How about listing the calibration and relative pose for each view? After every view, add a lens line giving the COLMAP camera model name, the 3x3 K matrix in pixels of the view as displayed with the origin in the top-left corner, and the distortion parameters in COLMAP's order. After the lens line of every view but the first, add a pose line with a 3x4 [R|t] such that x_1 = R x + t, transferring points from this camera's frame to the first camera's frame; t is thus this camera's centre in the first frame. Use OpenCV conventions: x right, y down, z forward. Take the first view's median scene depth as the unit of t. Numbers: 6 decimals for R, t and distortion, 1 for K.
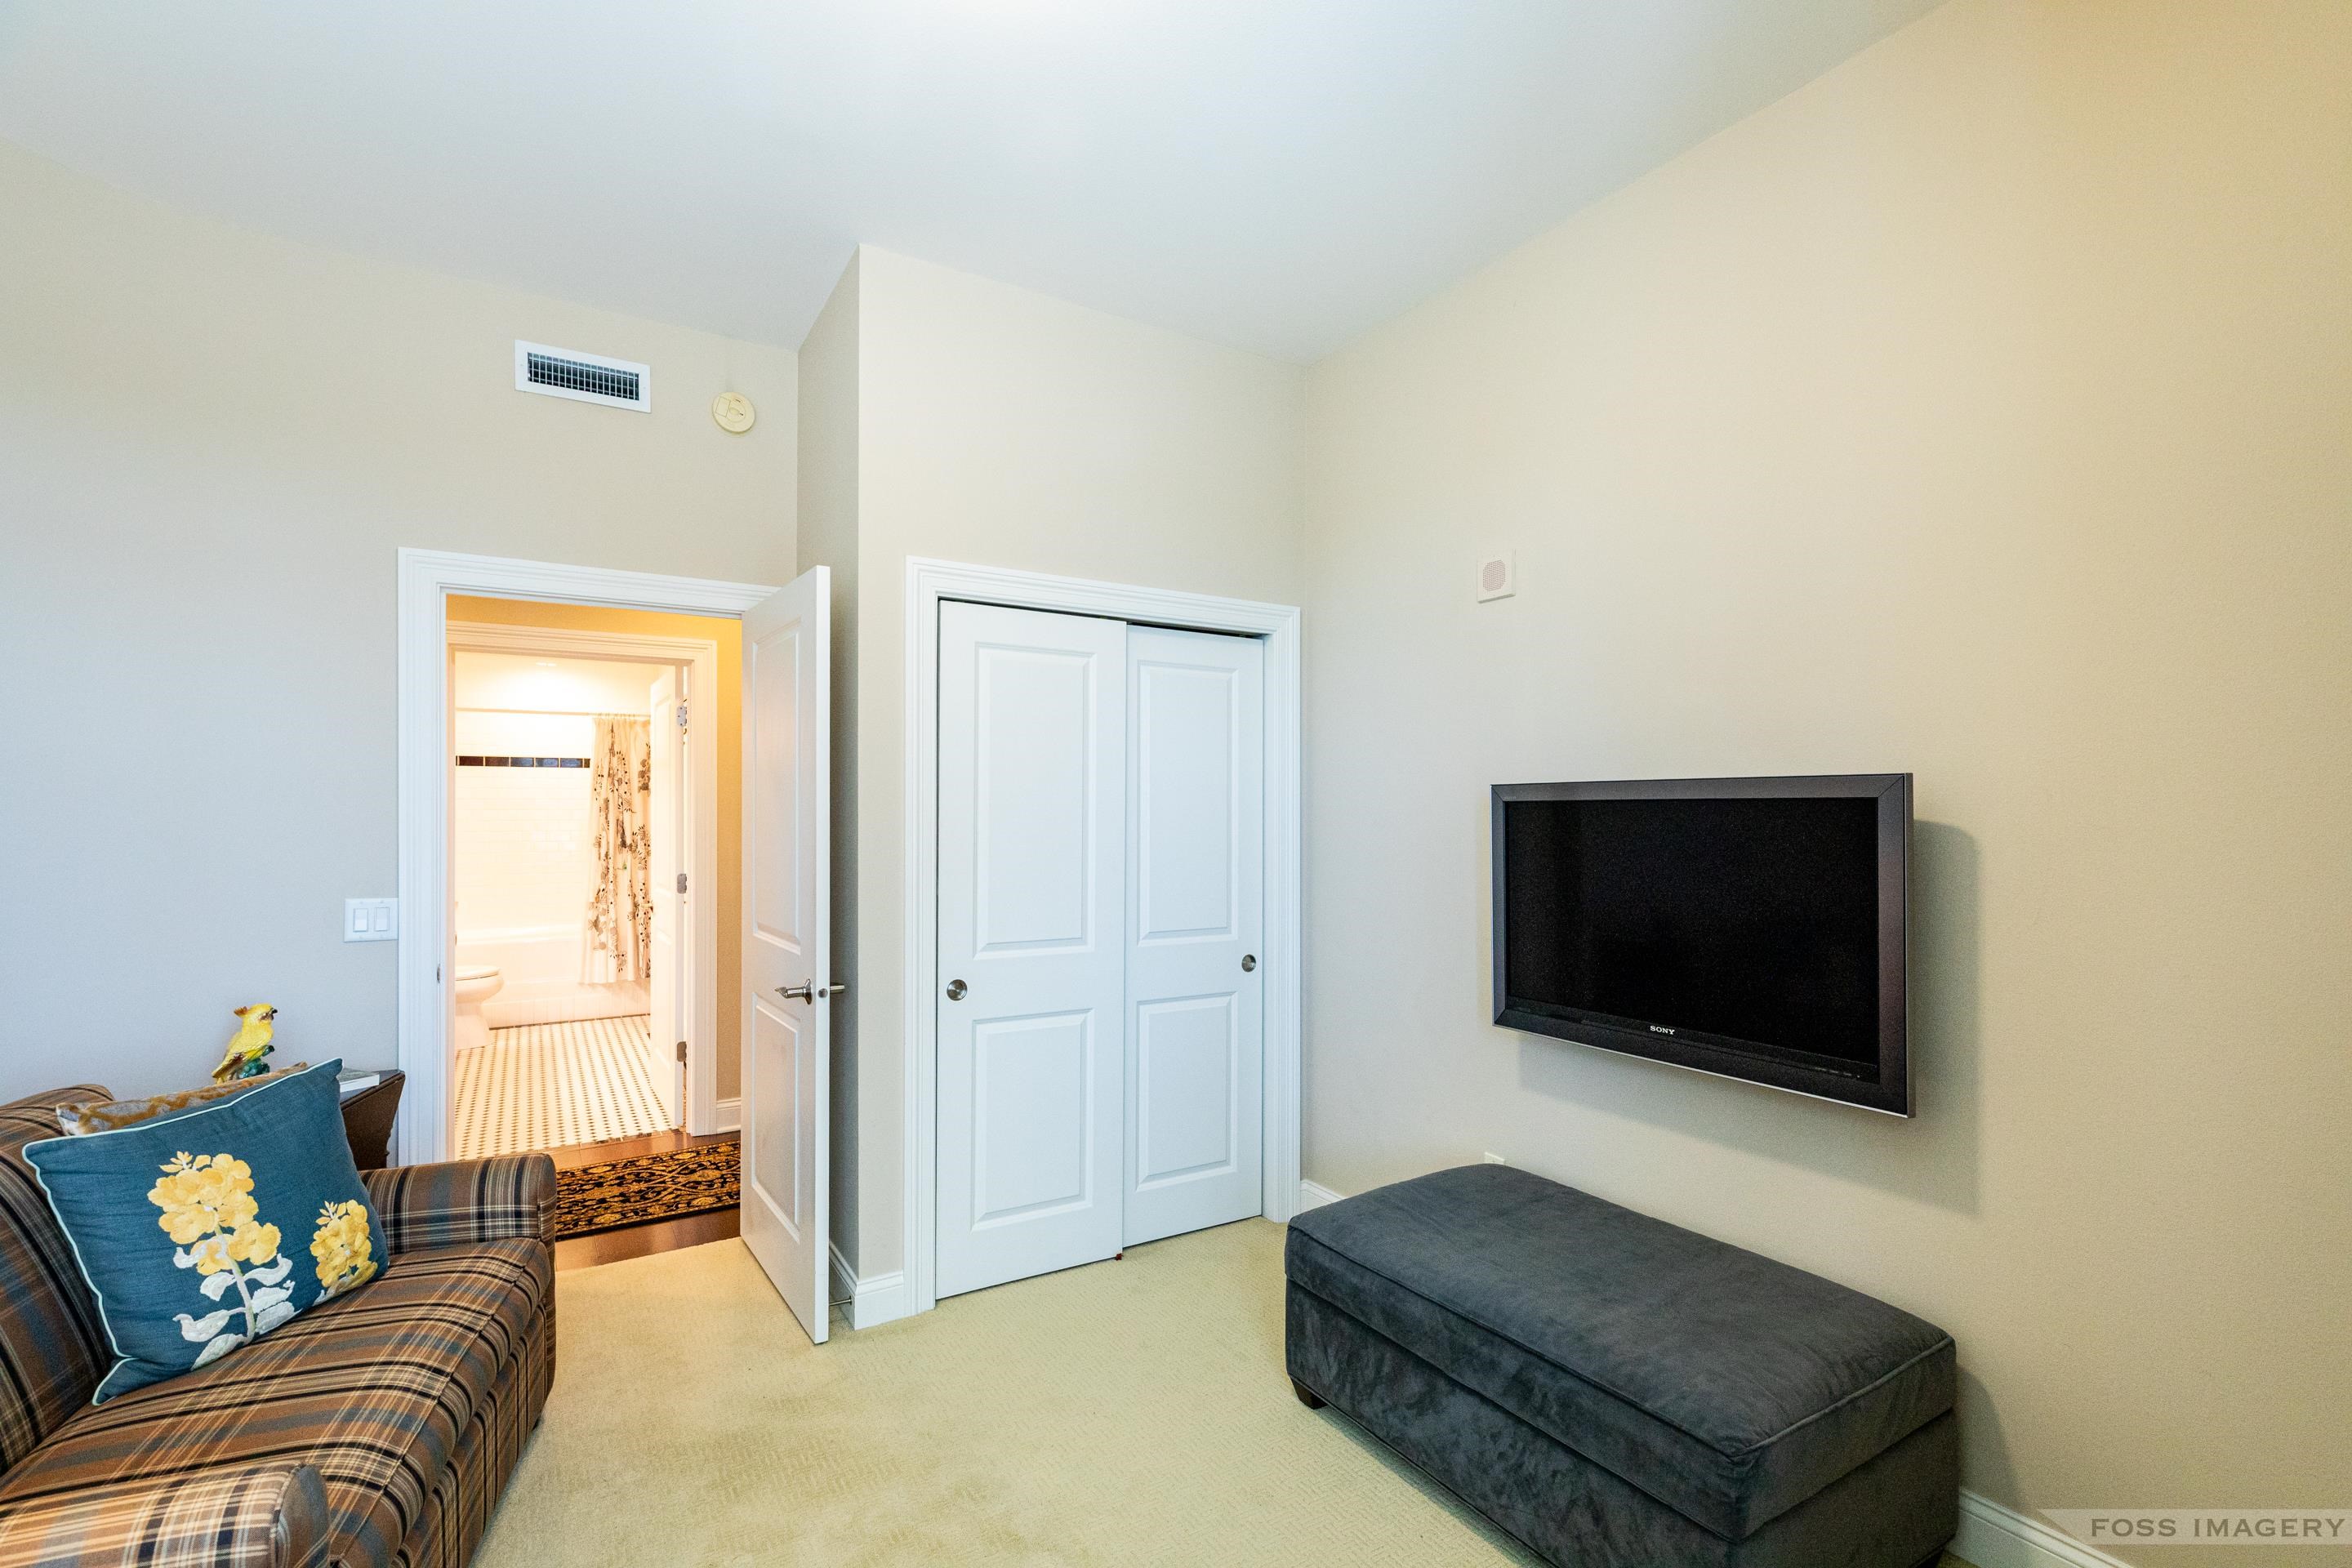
lens RADIAL K [[1057.1, 0, 1177.9], [0, 1057.1, 835.6], [0, 0, 1]] dist [0.006869, -0.000387]
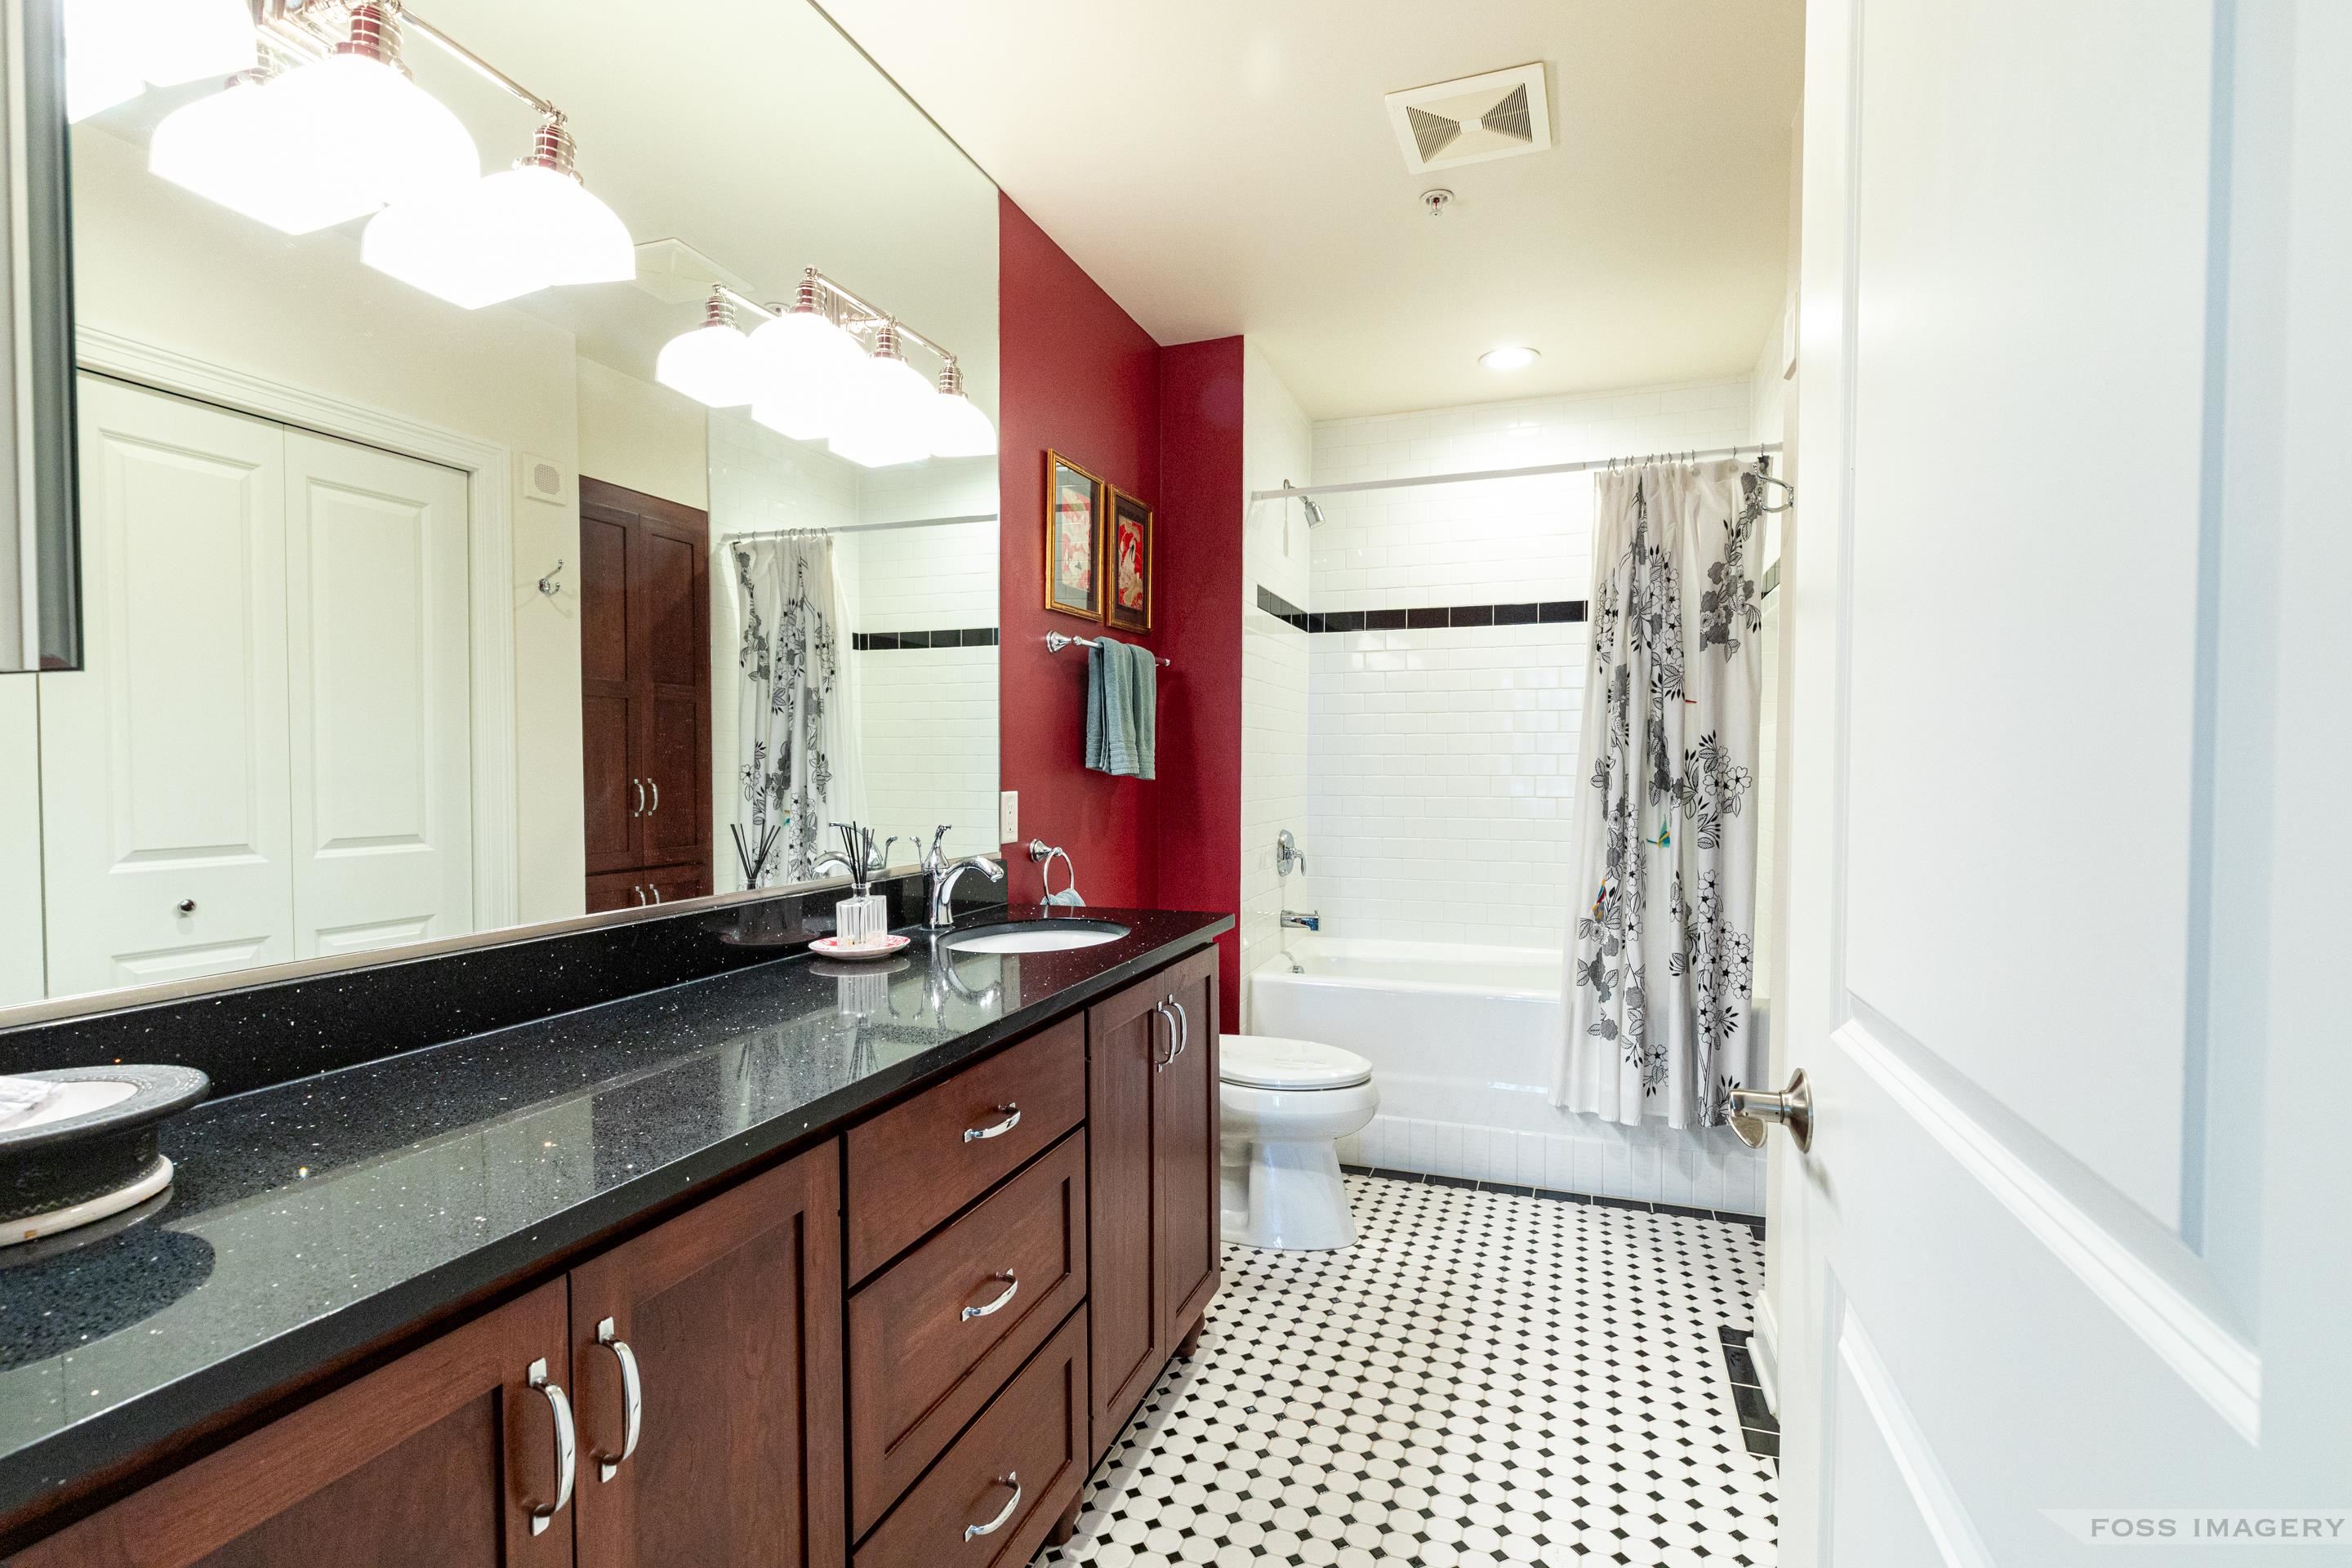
lens RADIAL K [[1057.1, 0, 1176.8], [0, 1057.1, 784.4], [0, 0, 1]] dist [0.006869, -0.000387]
pose [[0.611876, 0.016757, -0.790776, -0.321447], [-0.008436, 0.999857, 0.014660, 0.004979], [0.790909, -0.002299, 0.611930, 0.613946]]
